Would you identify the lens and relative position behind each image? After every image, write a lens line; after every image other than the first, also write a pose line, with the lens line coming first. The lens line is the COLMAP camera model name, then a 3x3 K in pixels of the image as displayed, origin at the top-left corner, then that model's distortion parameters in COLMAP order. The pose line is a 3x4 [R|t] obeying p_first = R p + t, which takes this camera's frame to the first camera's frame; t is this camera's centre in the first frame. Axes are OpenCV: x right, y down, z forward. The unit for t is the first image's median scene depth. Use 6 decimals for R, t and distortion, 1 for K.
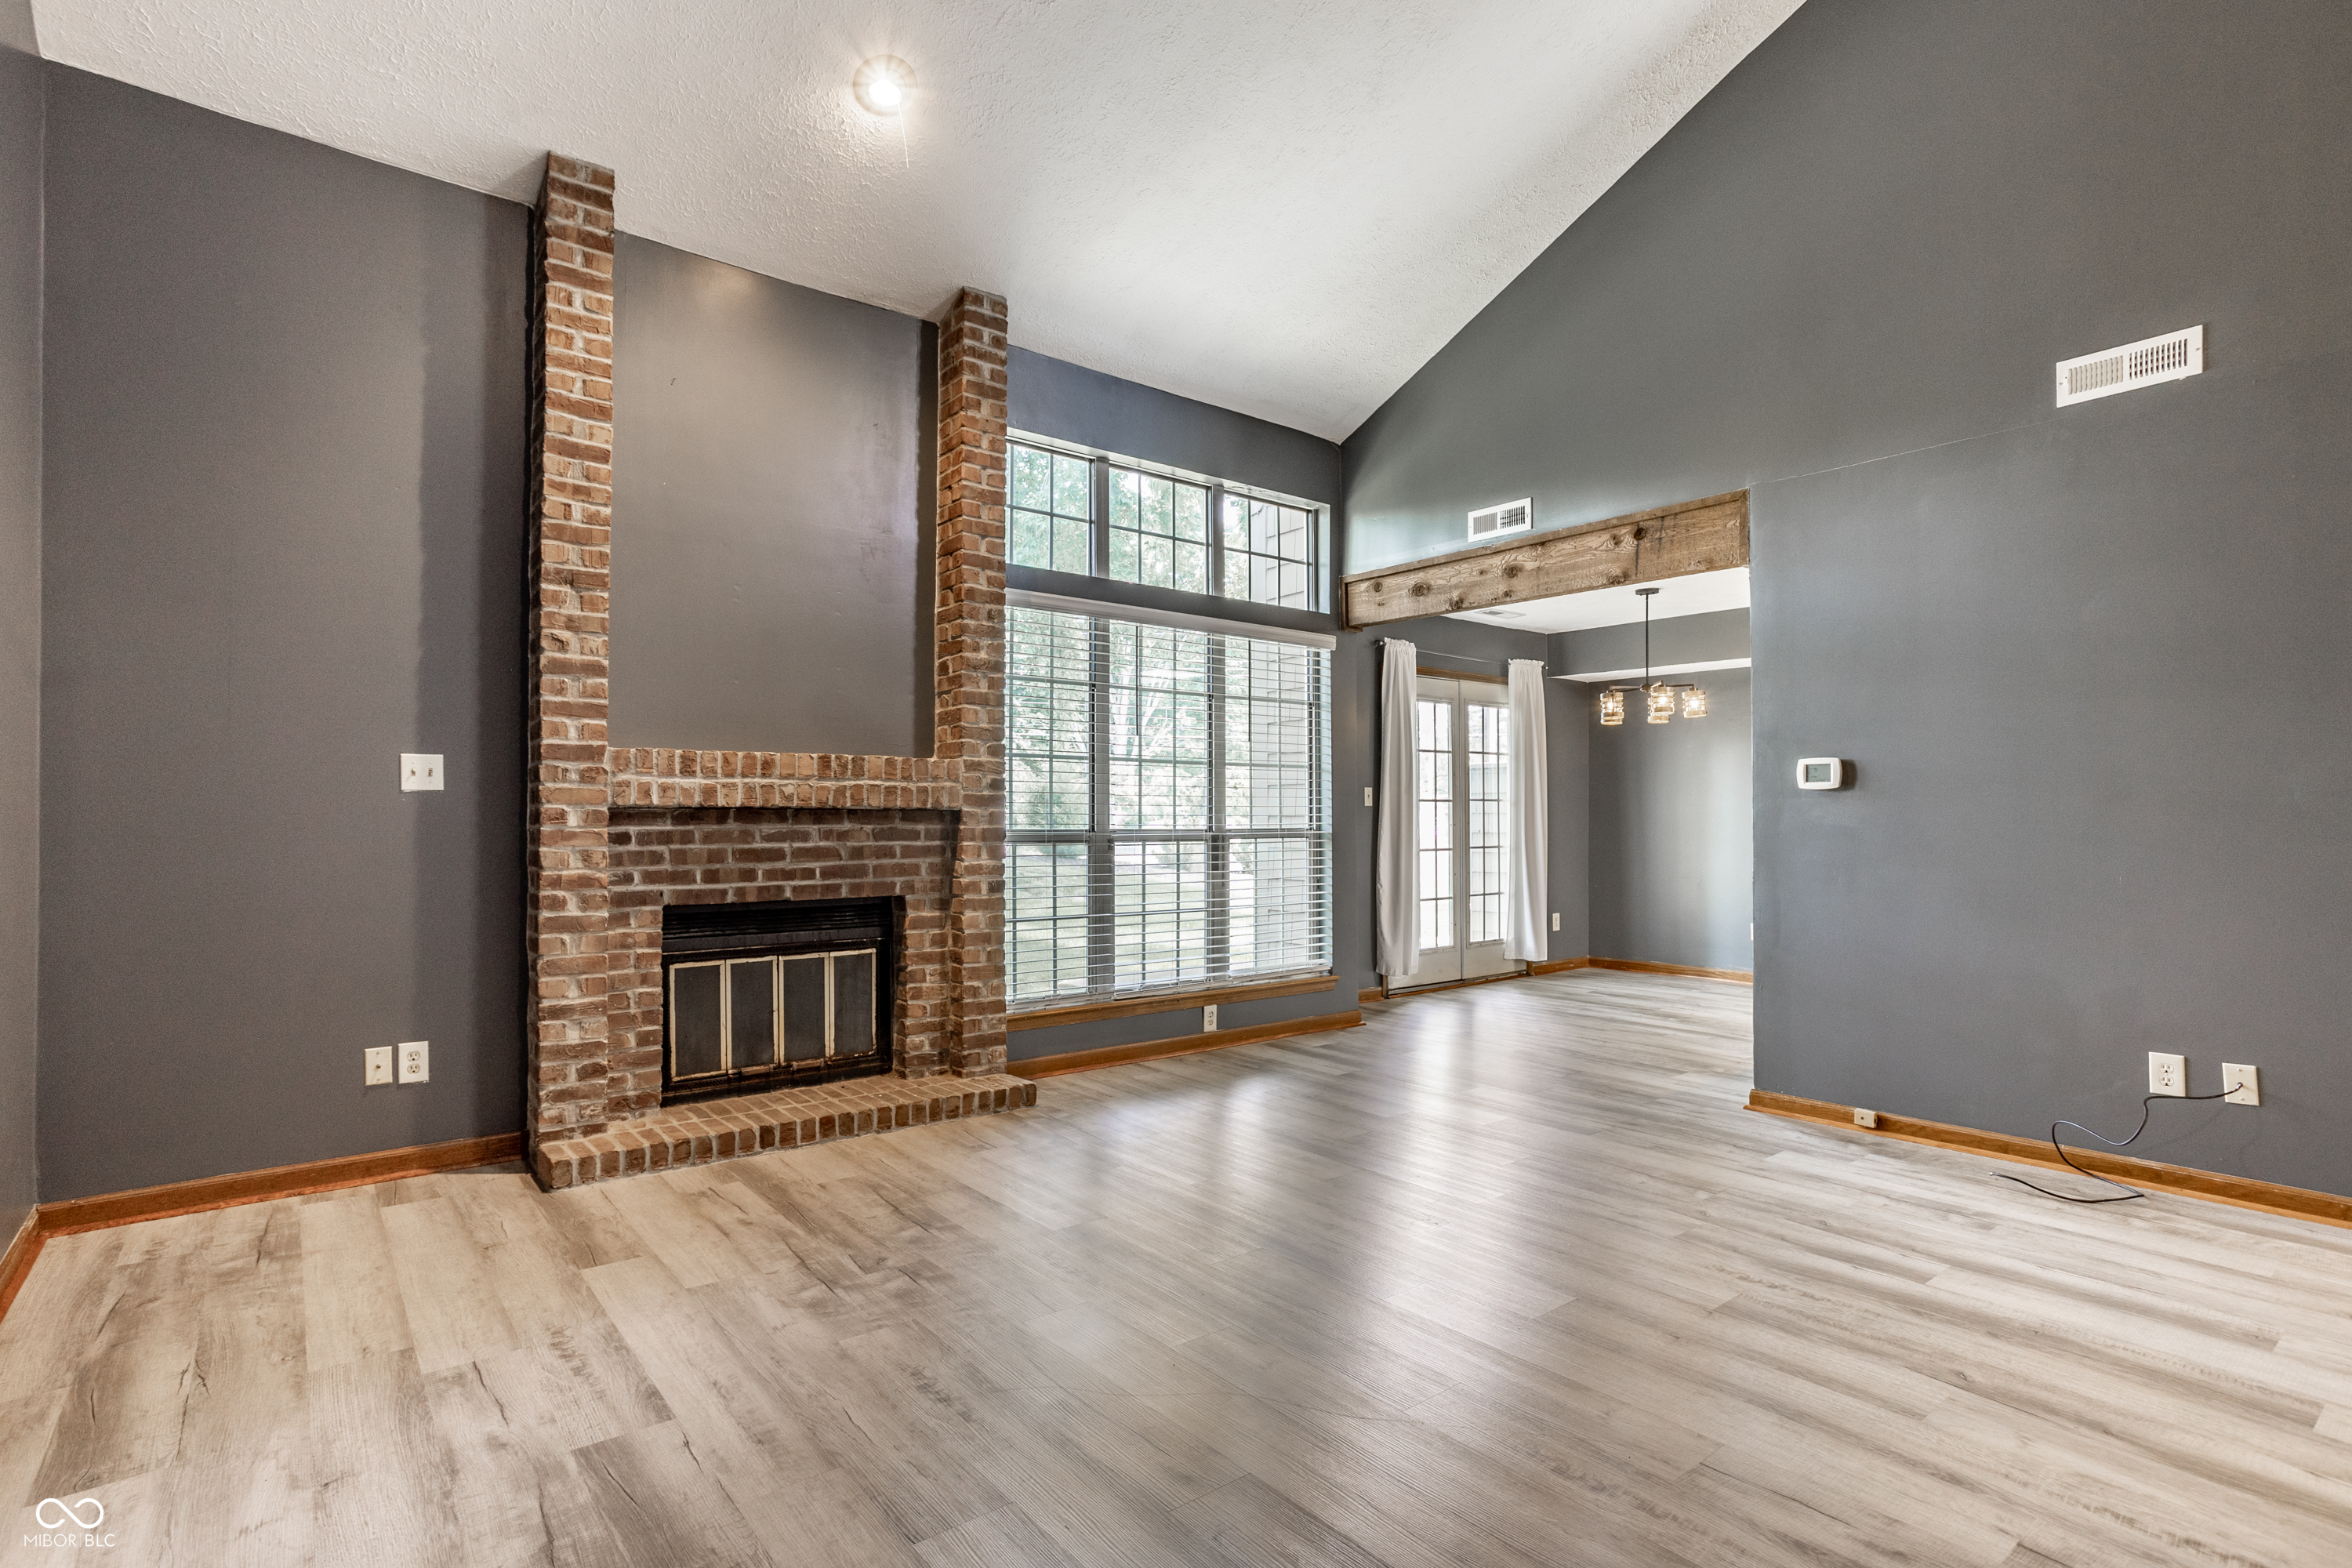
lens RADIAL K [[1140.8, 0, 1155.4], [0, 1140.8, 796.3], [0, 0, 1]] dist [-0.059576, 0.039900]
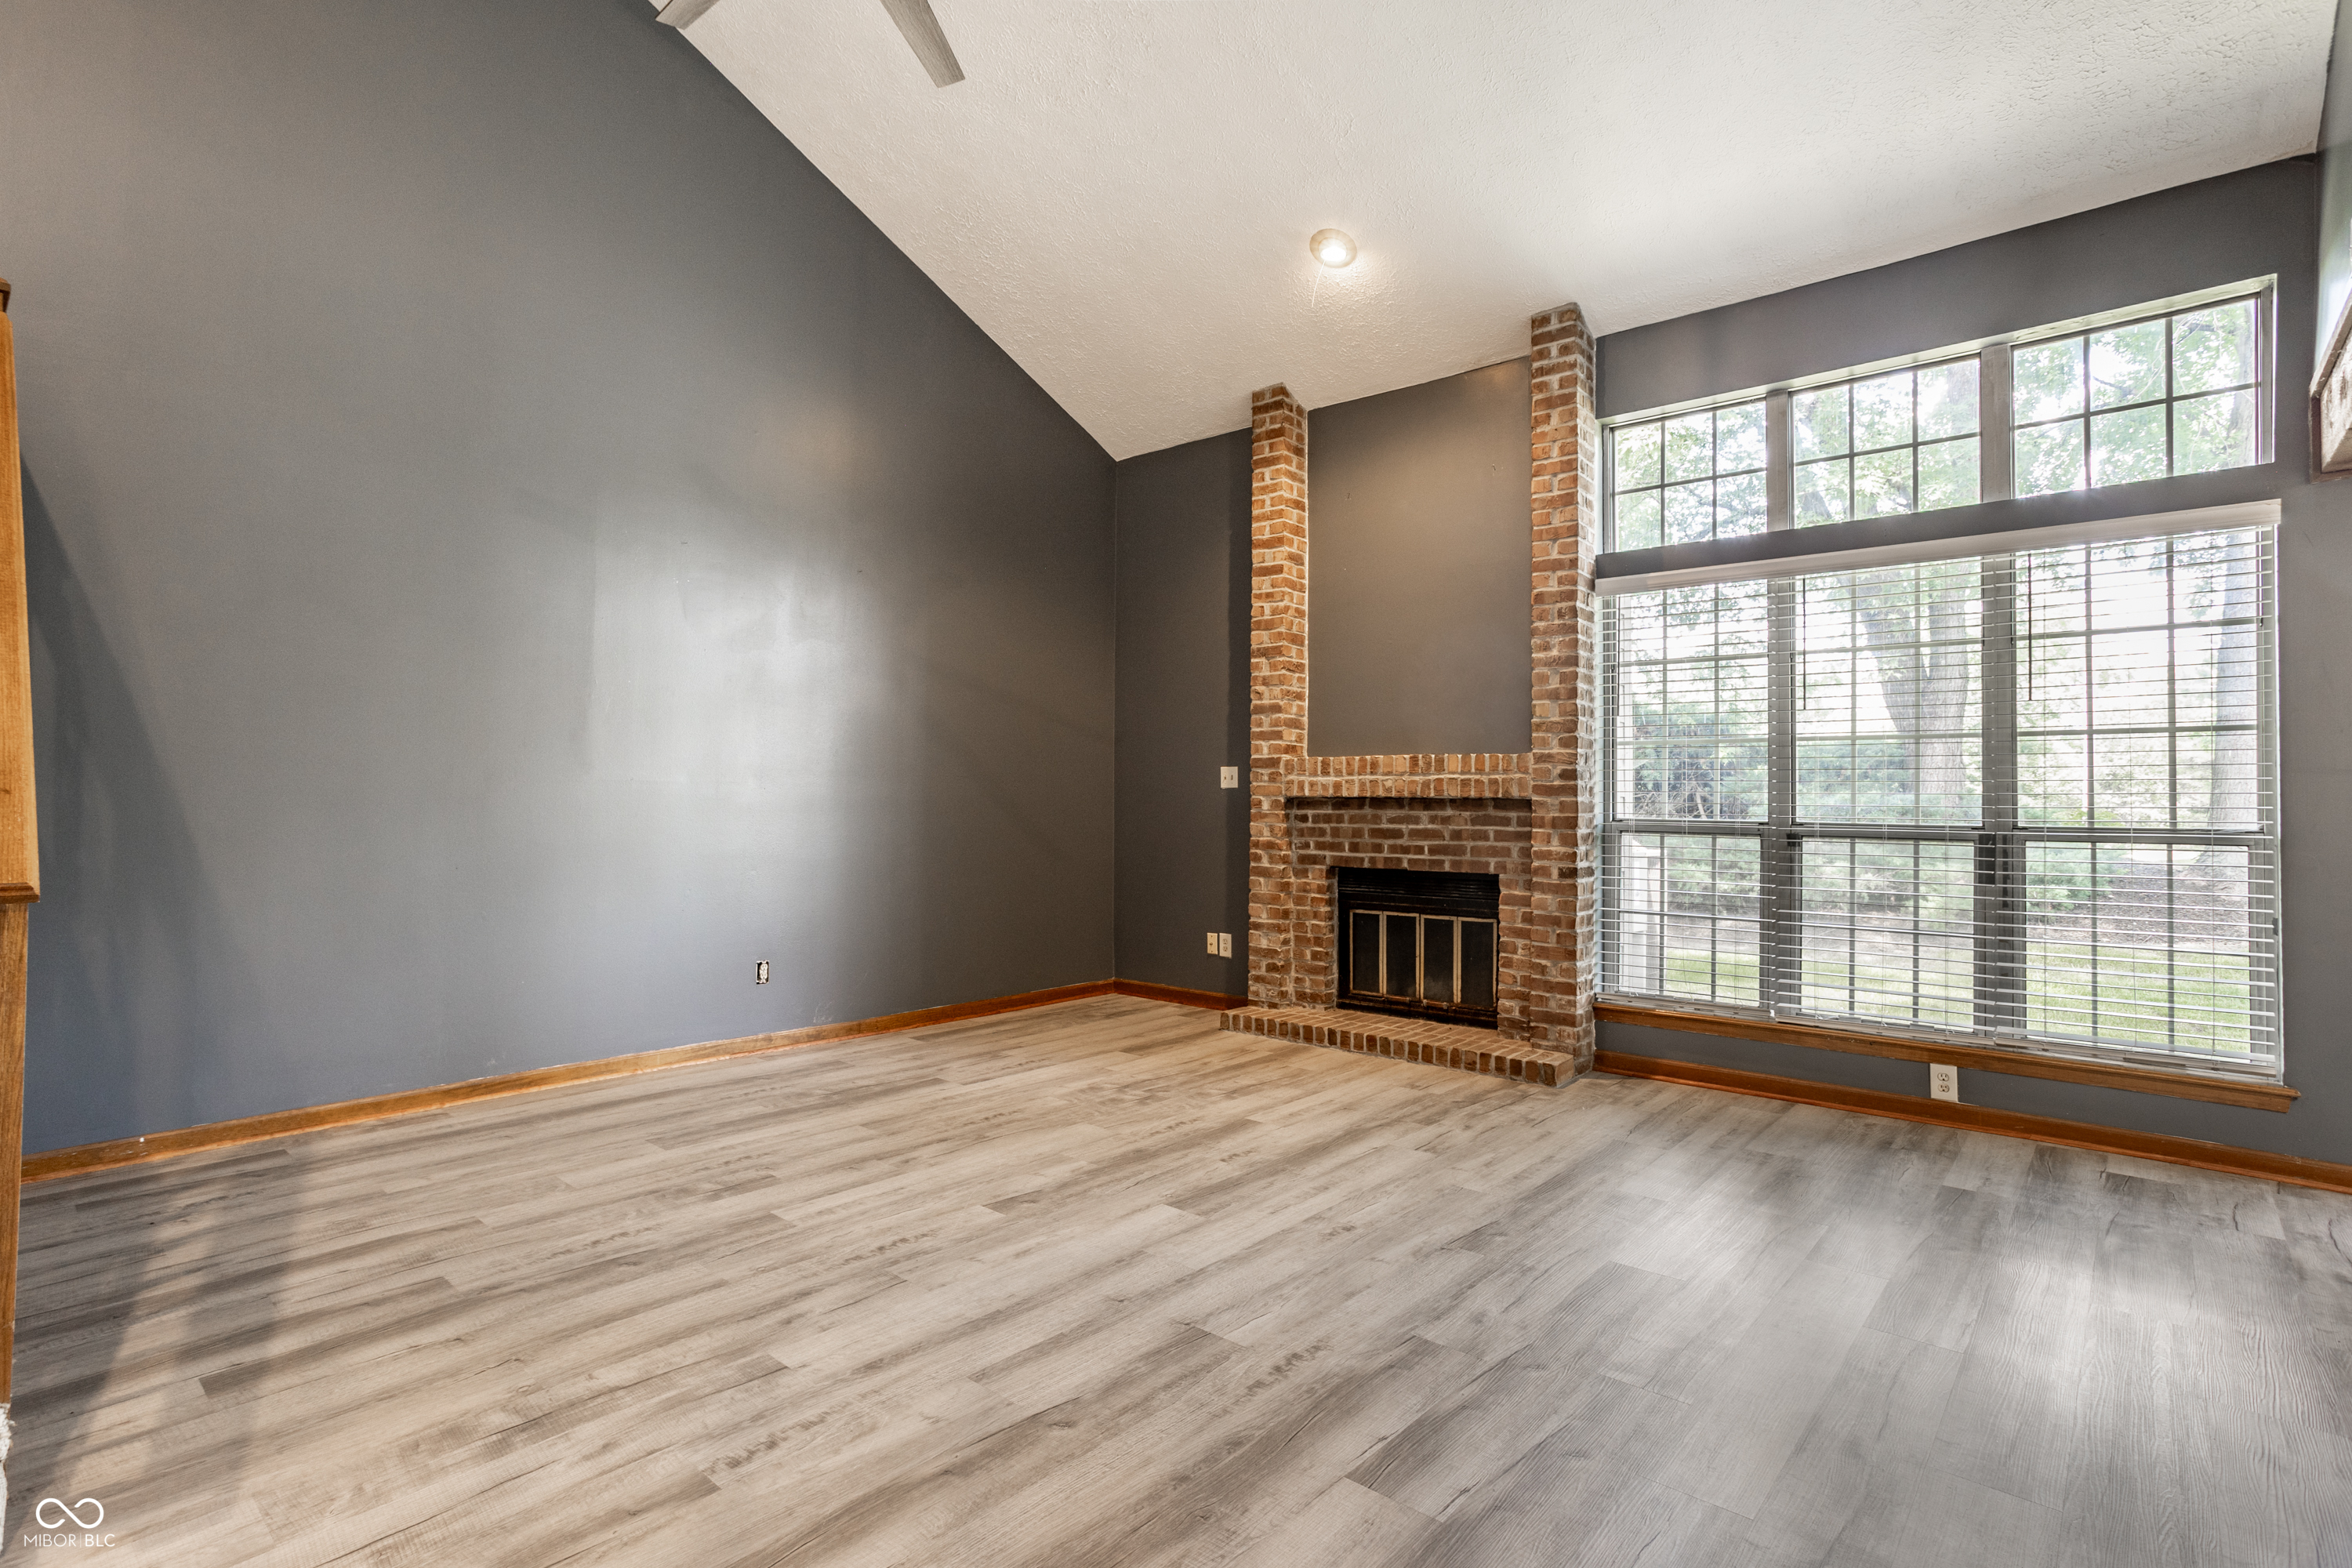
lens RADIAL K [[1135.1, 0, 1169.7], [0, 1135.1, 771.4], [0, 0, 1]] dist [-0.060306, 0.040660]
pose [[0.185189, -0.026210, -0.982353, 0.918102], [0.008751, 0.999649, -0.025022, 0.010565], [0.982664, -0.003963, 0.185353, 0.516919]]
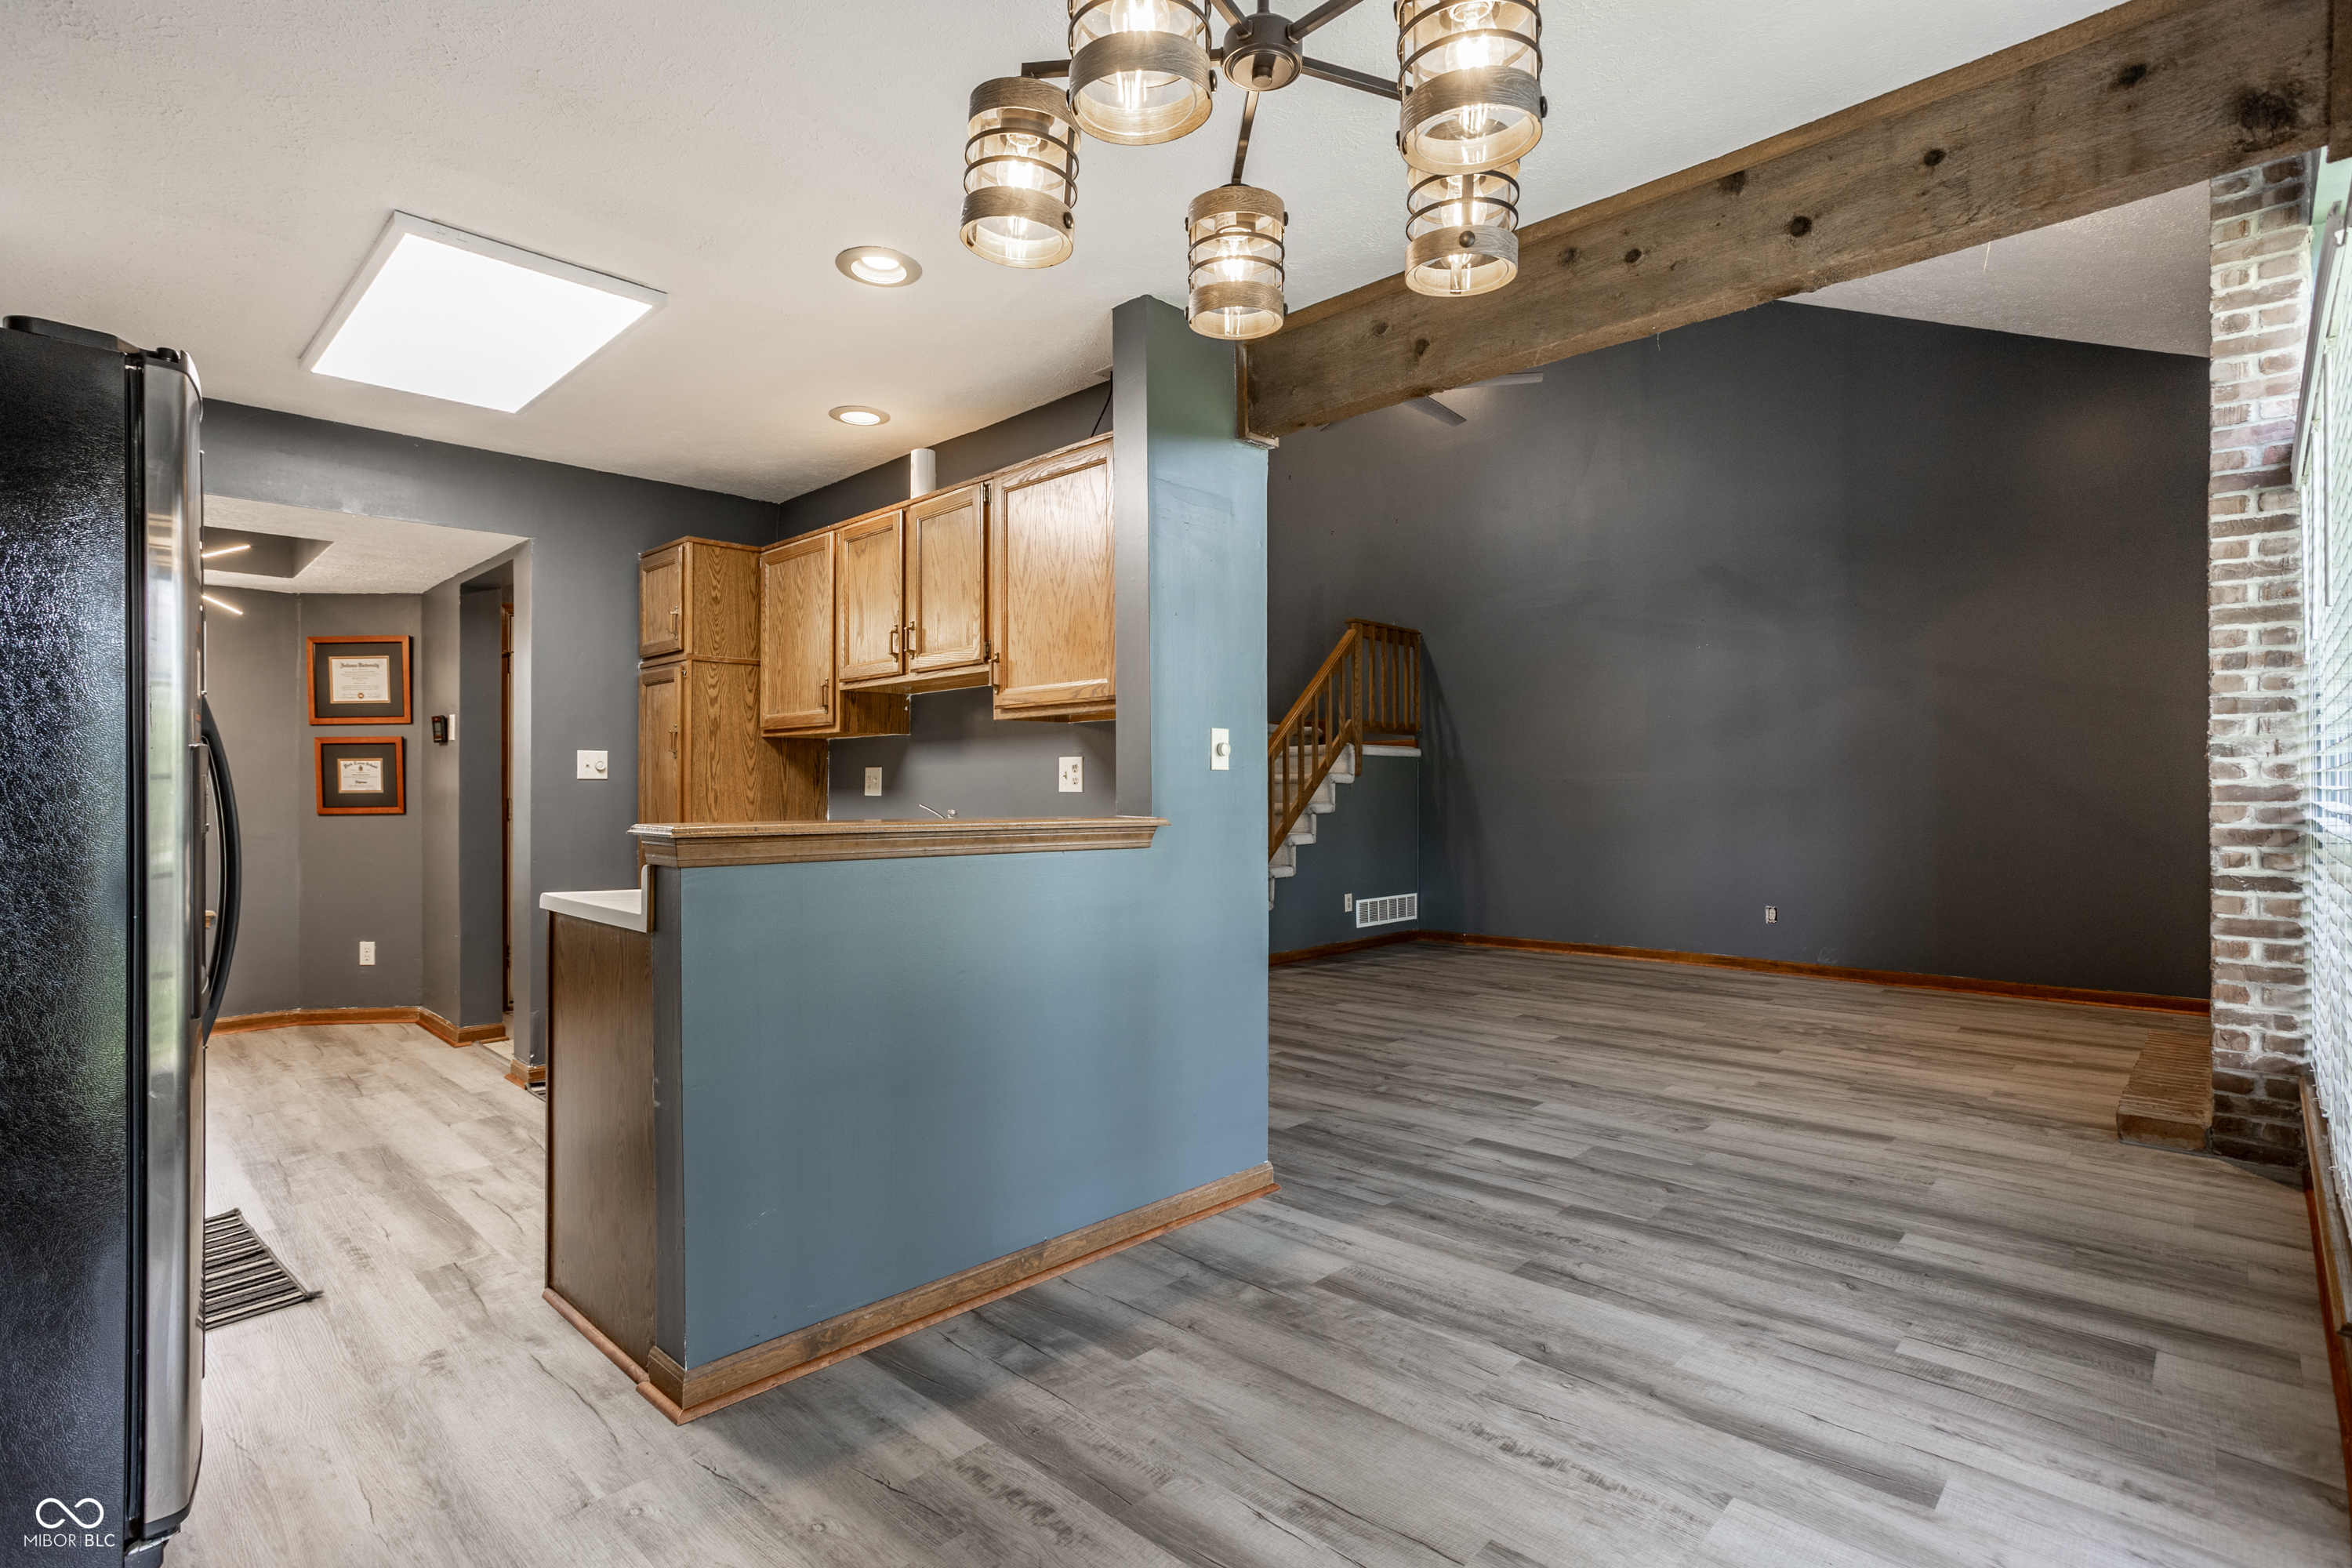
lens RADIAL K [[1140.8, 0, 1155.4], [0, 1140.8, 796.3], [0, 0, 1]] dist [-0.059576, 0.039900]
pose [[-0.990752, 0.003176, -0.135652, 0.770463], [0.004609, 0.999937, -0.010252, 0.030233], [0.135610, -0.010782, -0.990704, 1.884233]]
